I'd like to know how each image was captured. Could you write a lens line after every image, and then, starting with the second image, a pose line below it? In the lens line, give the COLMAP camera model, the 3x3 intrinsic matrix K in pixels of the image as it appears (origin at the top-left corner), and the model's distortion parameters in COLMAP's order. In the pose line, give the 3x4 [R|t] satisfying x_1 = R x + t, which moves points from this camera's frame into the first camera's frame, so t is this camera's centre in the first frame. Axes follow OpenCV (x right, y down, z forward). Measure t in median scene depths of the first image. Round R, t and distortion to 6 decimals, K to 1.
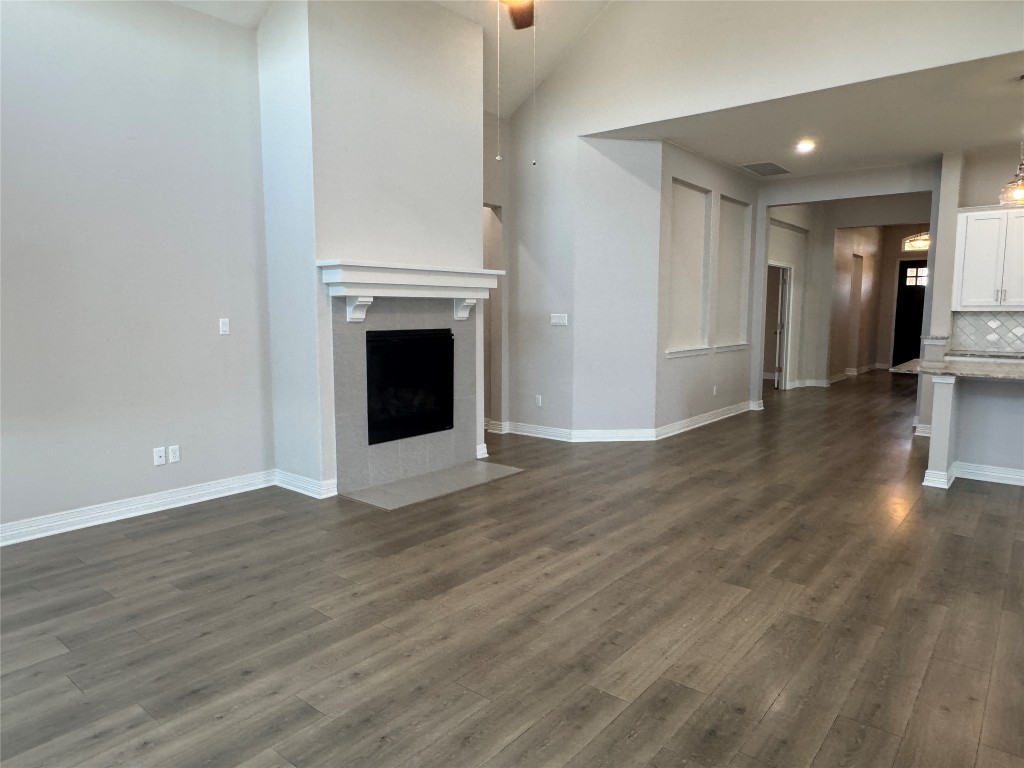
lens RADIAL K [[658.0, 0, 514.7], [0, 658.0, 383.8], [0, 0, 1]] dist [0.002069, -0.001587]
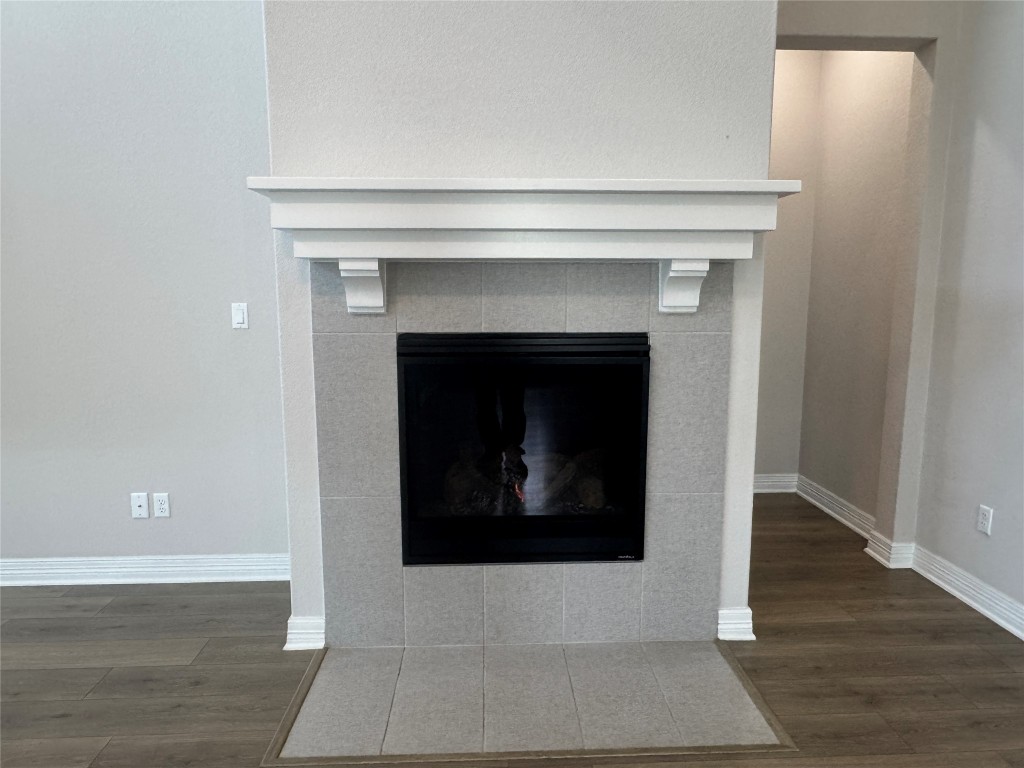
lens RADIAL K [[658.0, 0, 511.1], [0, 658.0, 386.9], [0, 0, 1]] dist [0.002069, -0.001587]
pose [[0.669688, 0.109480, -0.734529, 0.170930], [-0.083638, 0.993900, 0.071884, -0.077812], [0.737918, 0.013295, 0.674759, 0.697503]]
